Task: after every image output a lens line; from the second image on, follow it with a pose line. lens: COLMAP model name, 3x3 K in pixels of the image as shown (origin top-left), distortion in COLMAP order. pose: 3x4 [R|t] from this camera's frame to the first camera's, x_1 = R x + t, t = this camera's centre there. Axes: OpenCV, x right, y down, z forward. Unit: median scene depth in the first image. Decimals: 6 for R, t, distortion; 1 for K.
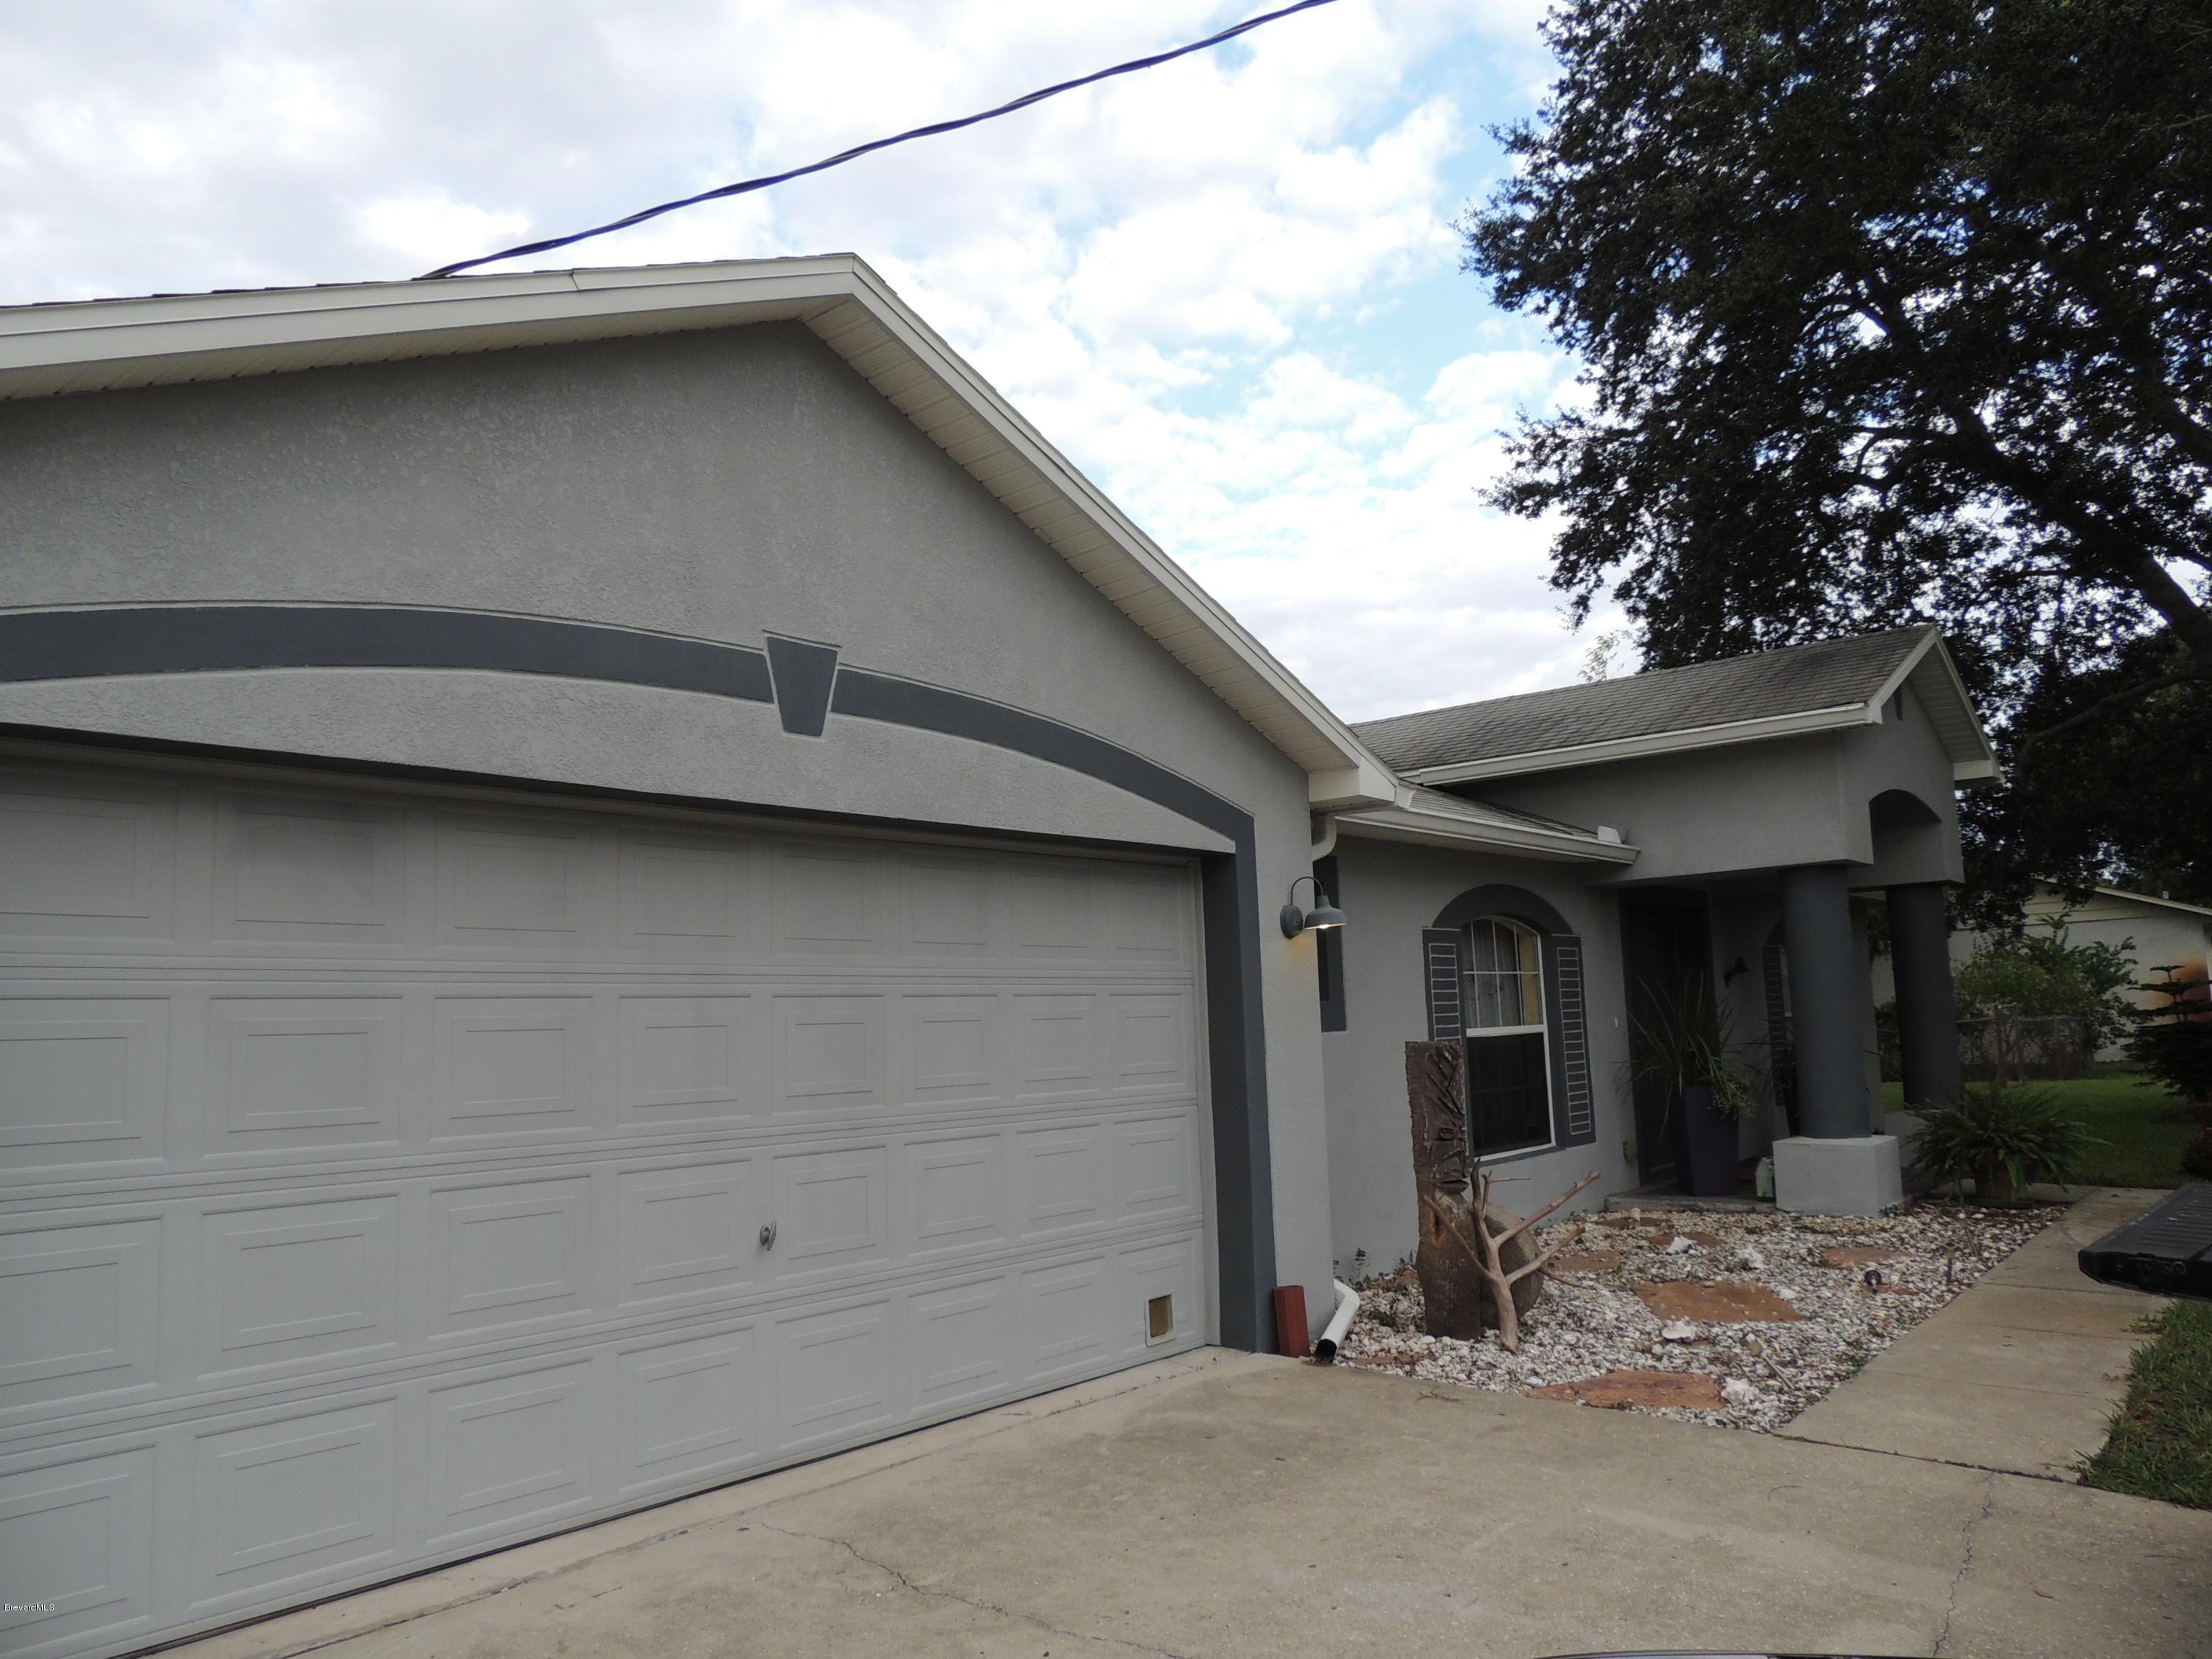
lens RADIAL K [[1595.9, 0, 1106.0], [0, 1595.9, 829.5], [0, 0, 1]] dist [-0.030586, 0.020388]
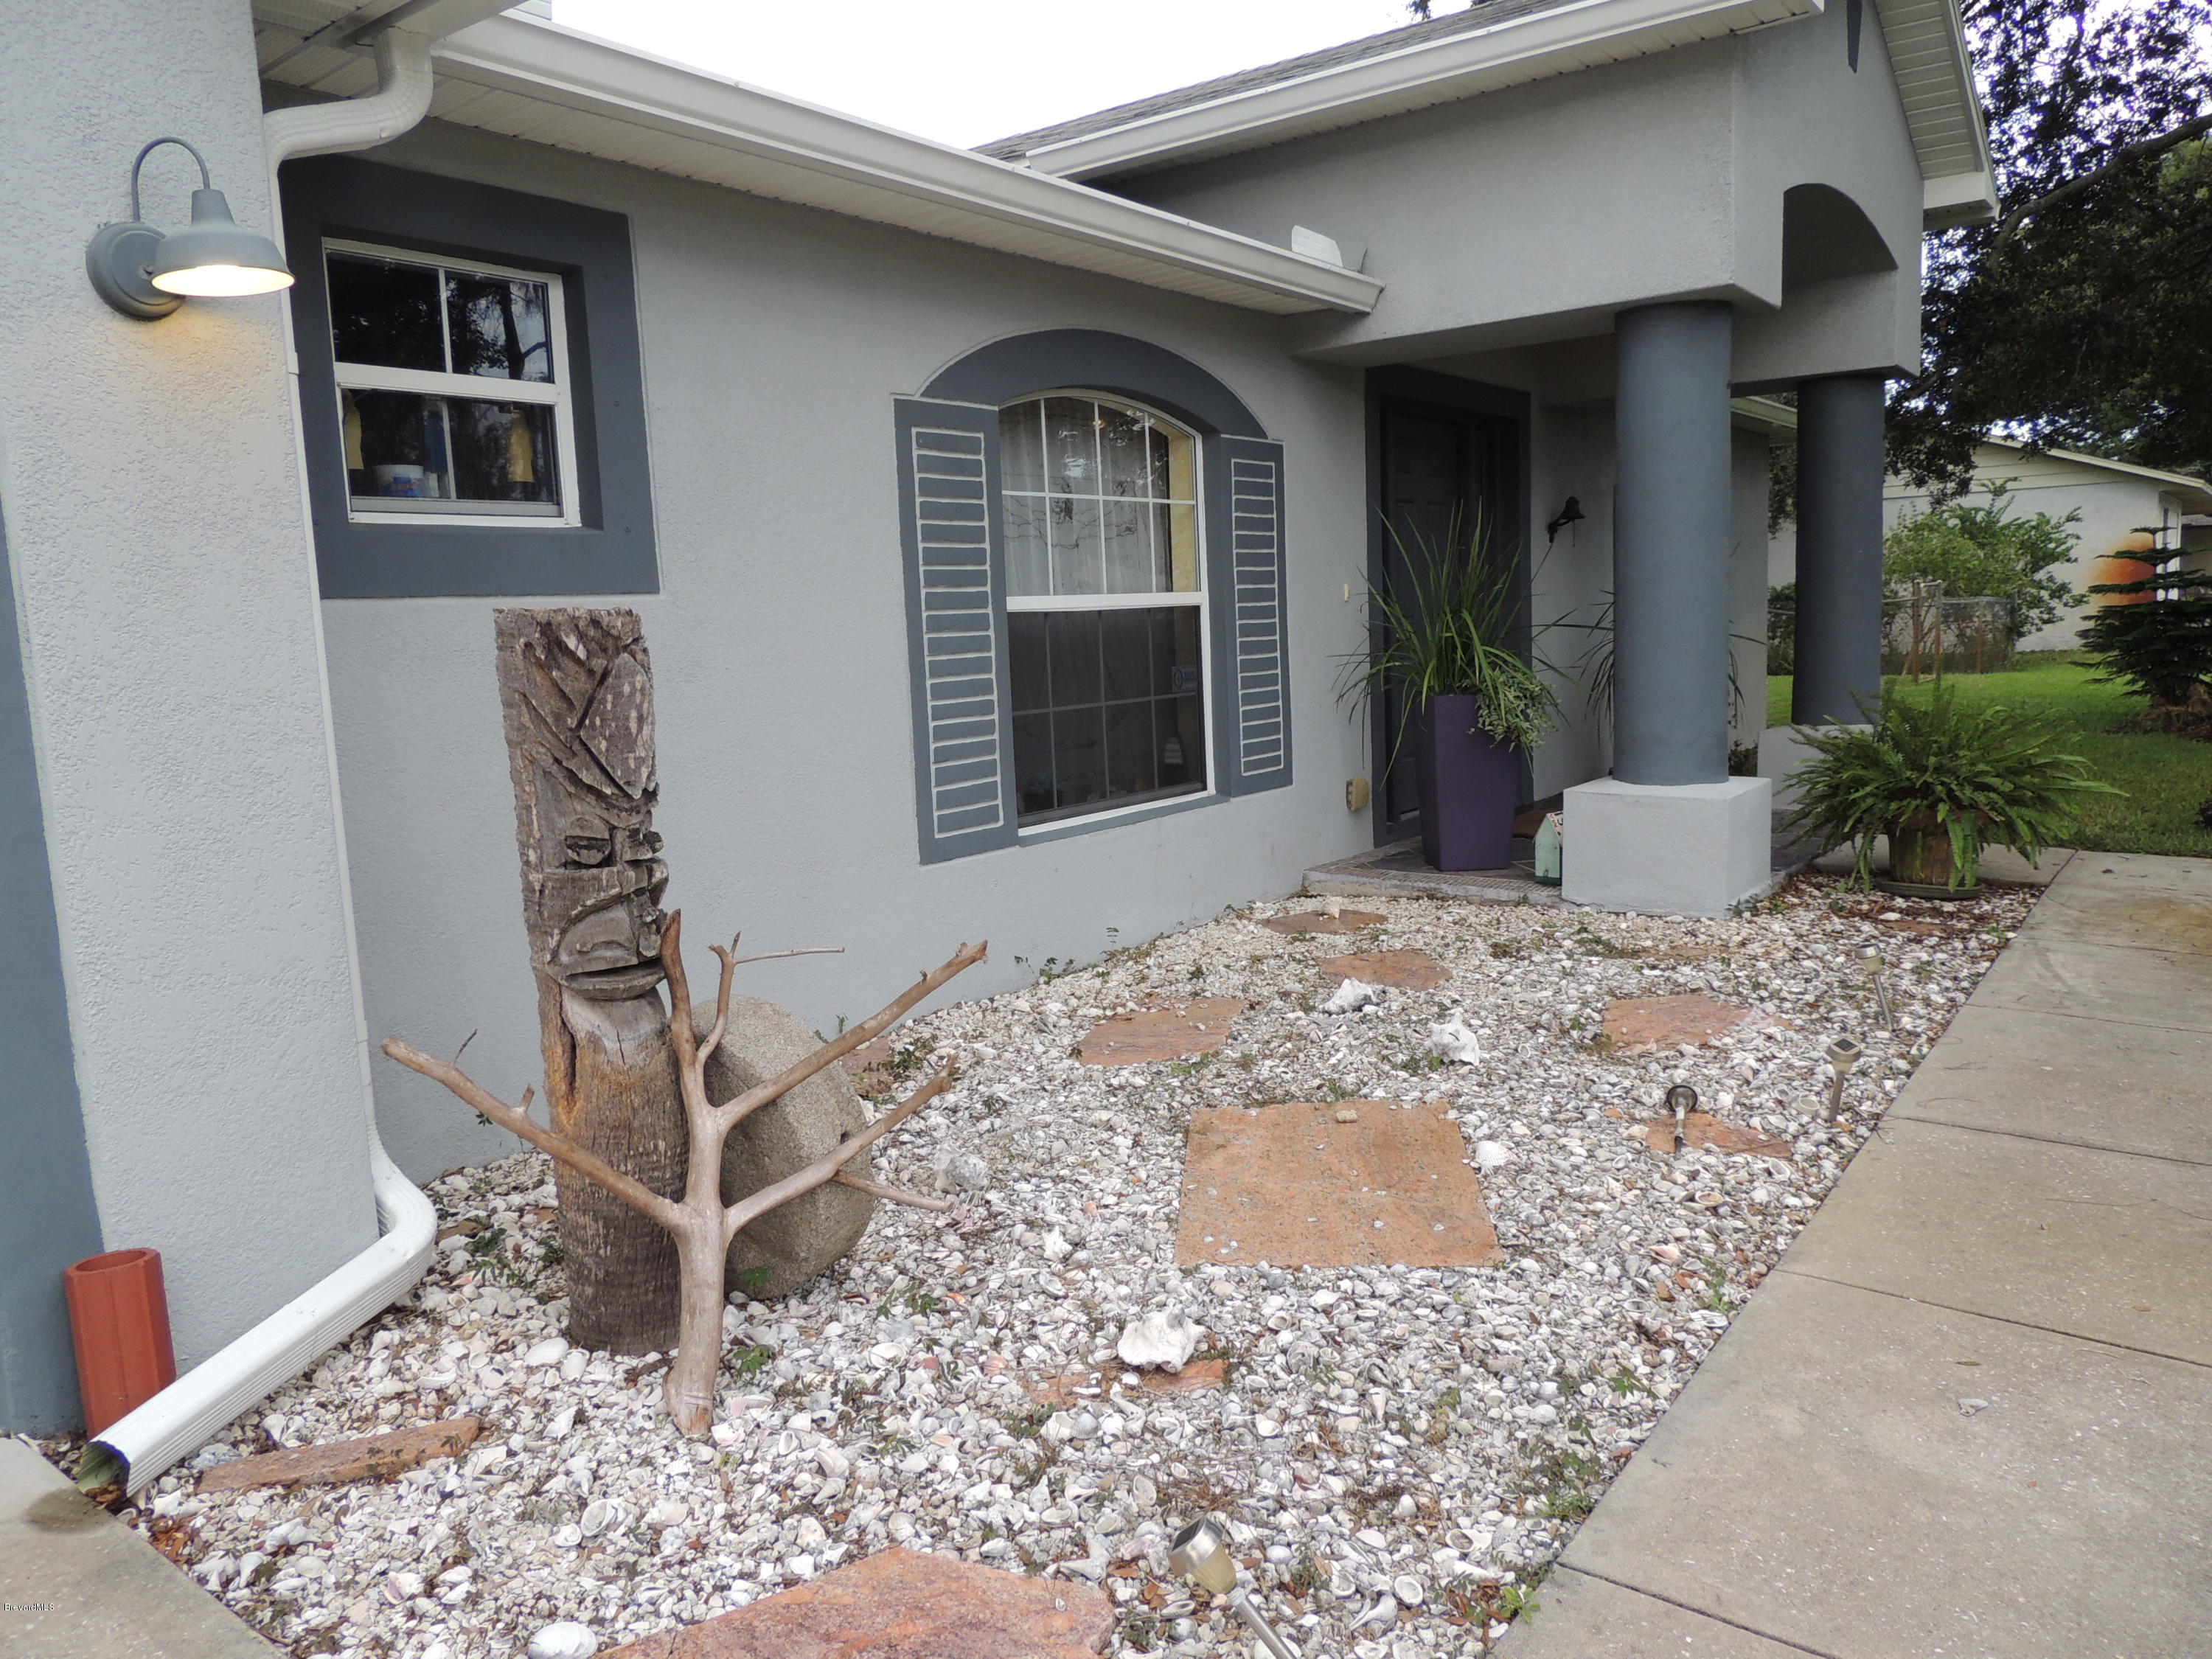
lens RADIAL K [[1595.9, 0, 1106.0], [0, 1595.9, 829.5], [0, 0, 1]] dist [-0.030586, 0.020388]
pose [[0.998695, -0.011565, 0.049751, 0.211236], [-0.001351, 0.967710, 0.252064, 0.059542], [-0.051059, -0.251802, 0.966431, 0.414654]]
